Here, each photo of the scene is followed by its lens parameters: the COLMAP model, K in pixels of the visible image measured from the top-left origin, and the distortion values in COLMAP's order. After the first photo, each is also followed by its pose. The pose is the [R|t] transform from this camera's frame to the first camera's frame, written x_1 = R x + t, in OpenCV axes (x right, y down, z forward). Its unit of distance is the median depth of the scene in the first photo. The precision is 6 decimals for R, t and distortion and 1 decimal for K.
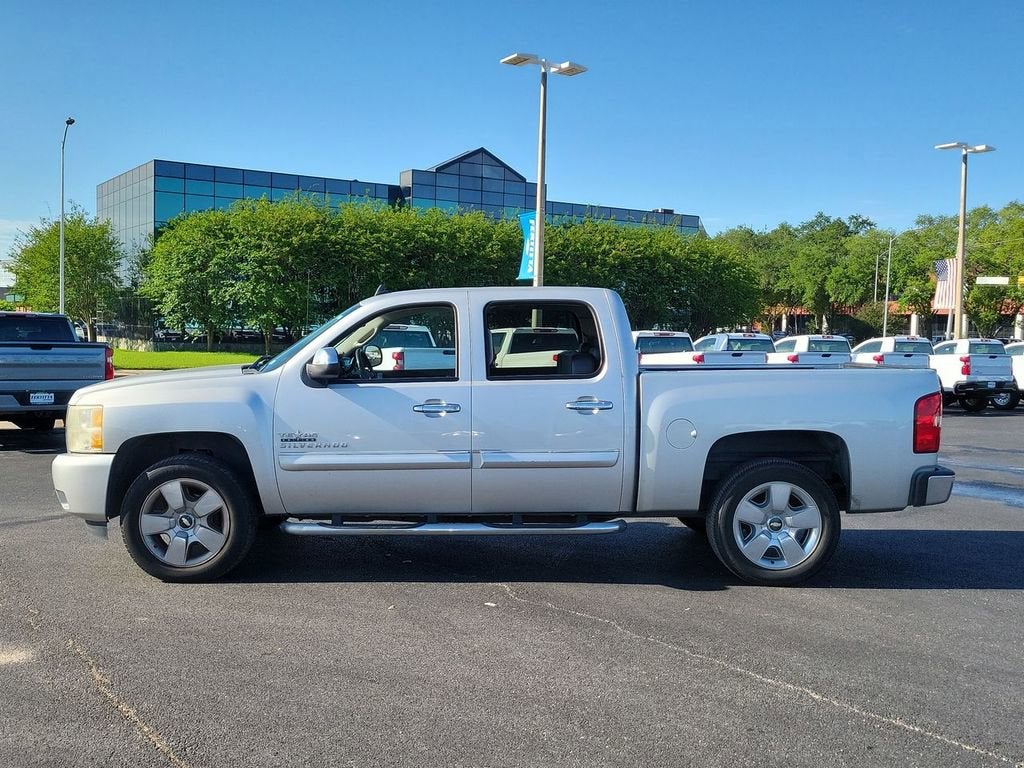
lens RADIAL K [[1070.3, 0, 505.6], [0, 1070.3, 371.8], [0, 0, 1]] dist [0.042813, -0.001357]
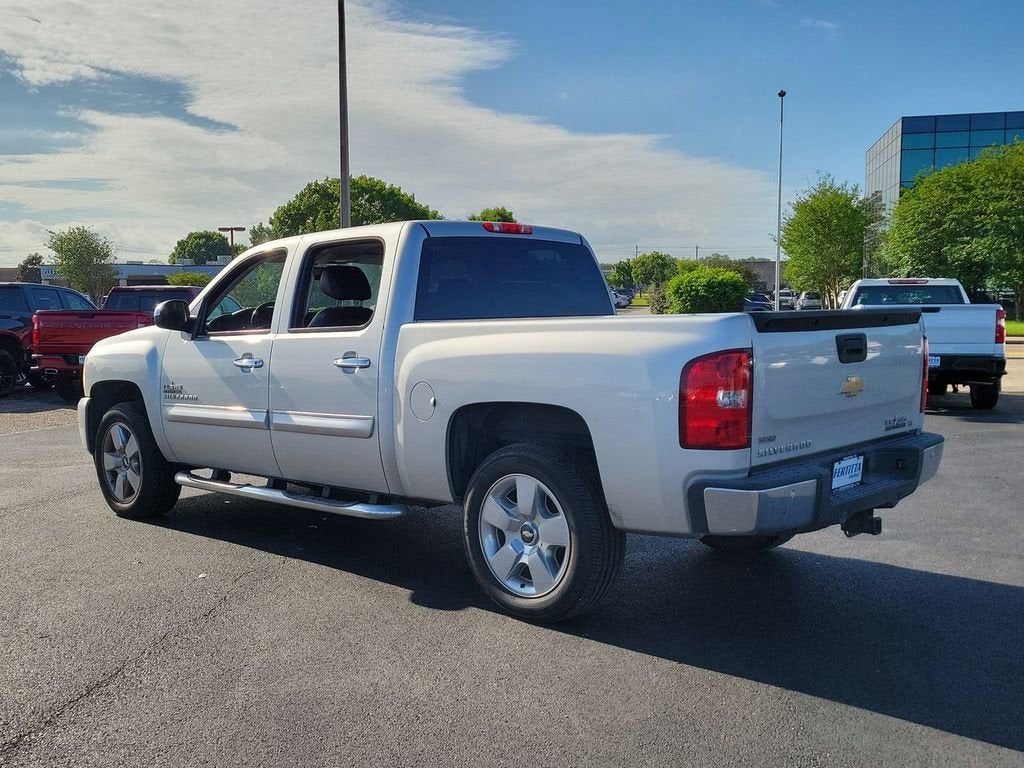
lens RADIAL K [[1070.3, 0, 505.6], [0, 1070.3, 371.8], [0, 0, 1]] dist [0.042813, -0.001357]
pose [[0.719543, 0.023216, -0.694059, 0.725420], [-0.002582, 0.999524, 0.030757, 0.012330], [0.694443, -0.020339, 0.719260, 0.473055]]
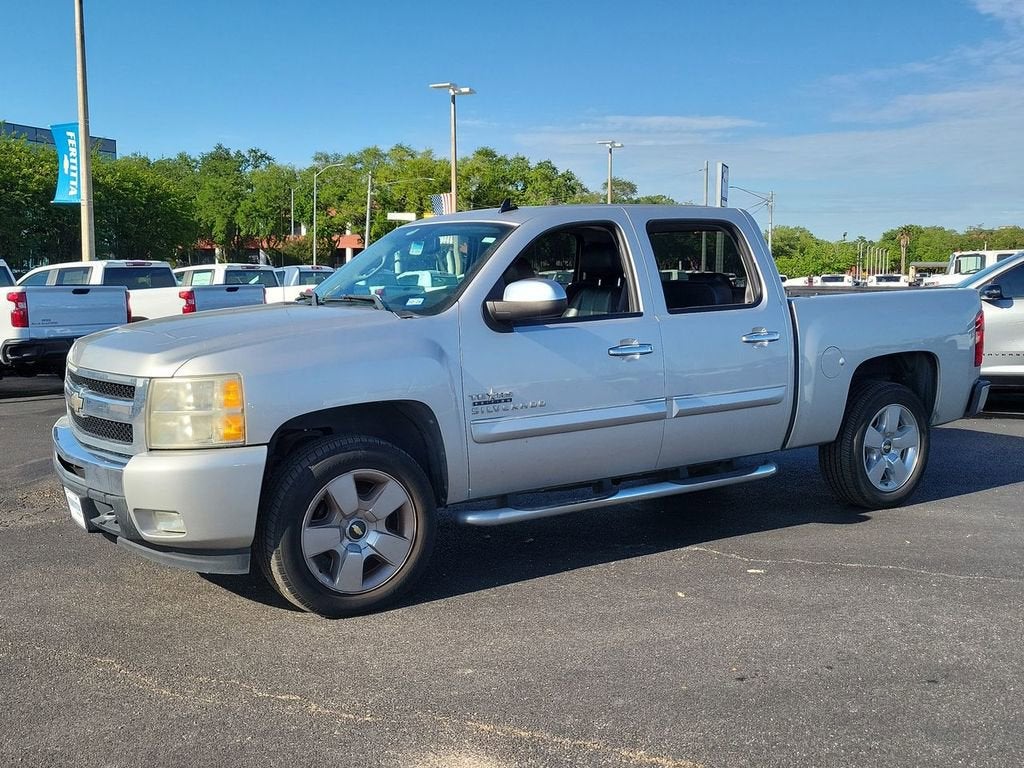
lens RADIAL K [[1070.3, 0, 505.6], [0, 1070.3, 371.8], [0, 0, 1]] dist [0.042813, -0.001357]
pose [[0.836691, -0.066842, 0.543581, -0.581030], [0.033793, 0.996934, 0.070574, -0.010549], [-0.546632, -0.040680, 0.836384, 0.353001]]
